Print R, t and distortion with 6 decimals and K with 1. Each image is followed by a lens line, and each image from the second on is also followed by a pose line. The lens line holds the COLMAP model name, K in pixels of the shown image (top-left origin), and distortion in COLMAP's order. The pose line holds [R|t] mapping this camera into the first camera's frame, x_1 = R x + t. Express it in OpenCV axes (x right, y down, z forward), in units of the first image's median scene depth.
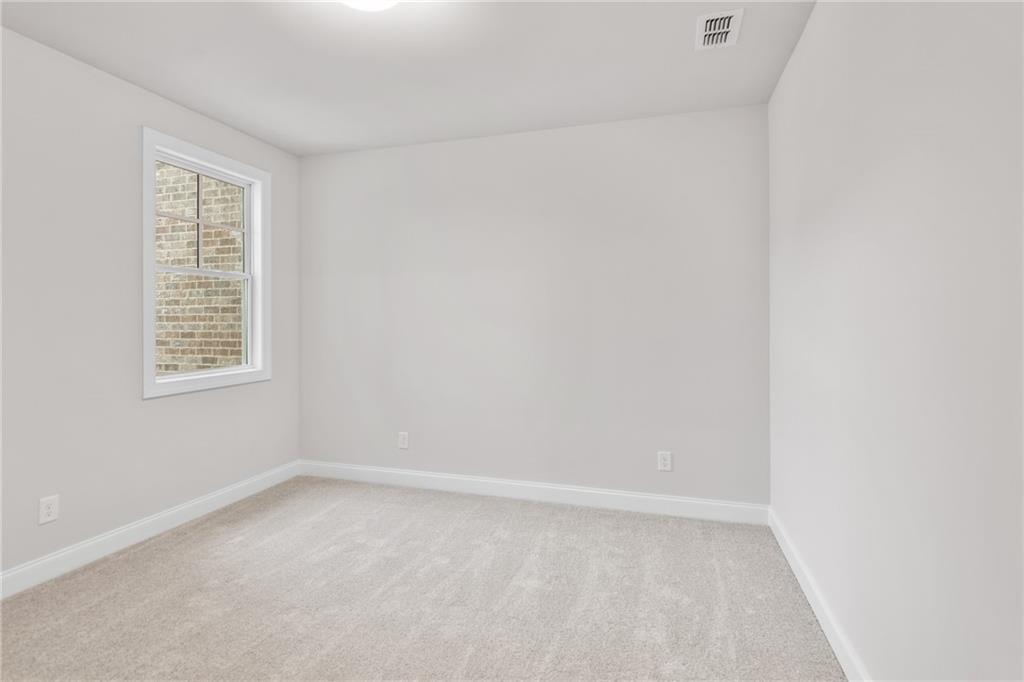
lens RADIAL K [[510.6, 0, 505.8], [0, 510.6, 329.1], [0, 0, 1]] dist [-0.000832, 0.000716]
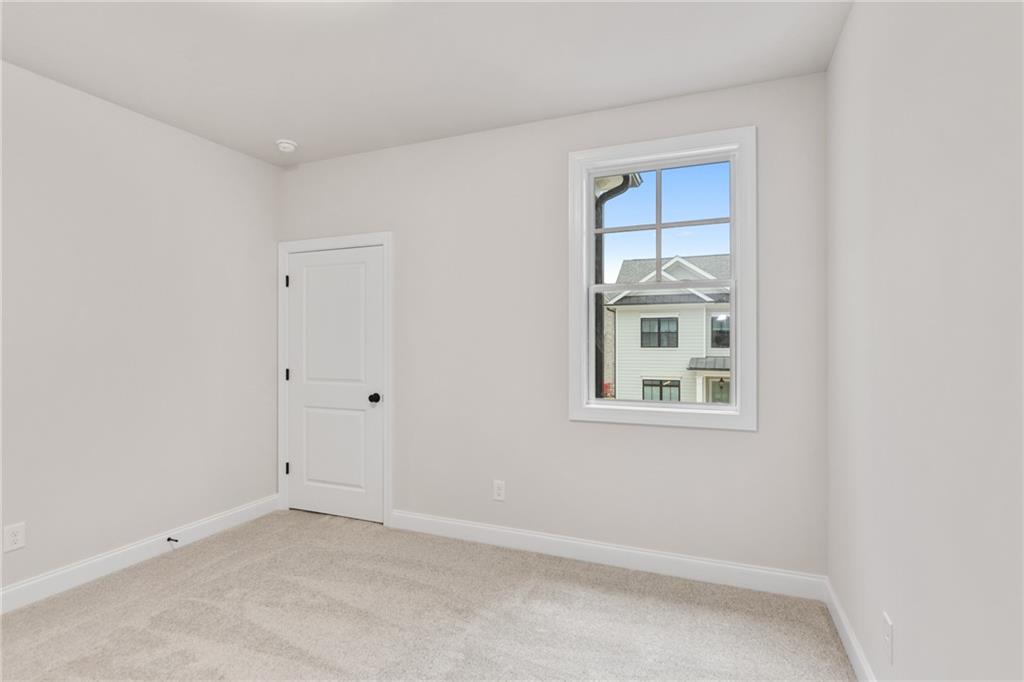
lens RADIAL K [[510.6, 0, 505.8], [0, 510.6, 329.1], [0, 0, 1]] dist [-0.000832, 0.000716]
pose [[-0.093185, -0.010207, -0.995596, 0.346721], [-0.009425, 0.999912, -0.009369, -0.034523], [0.995604, 0.008510, -0.093273, 1.042058]]
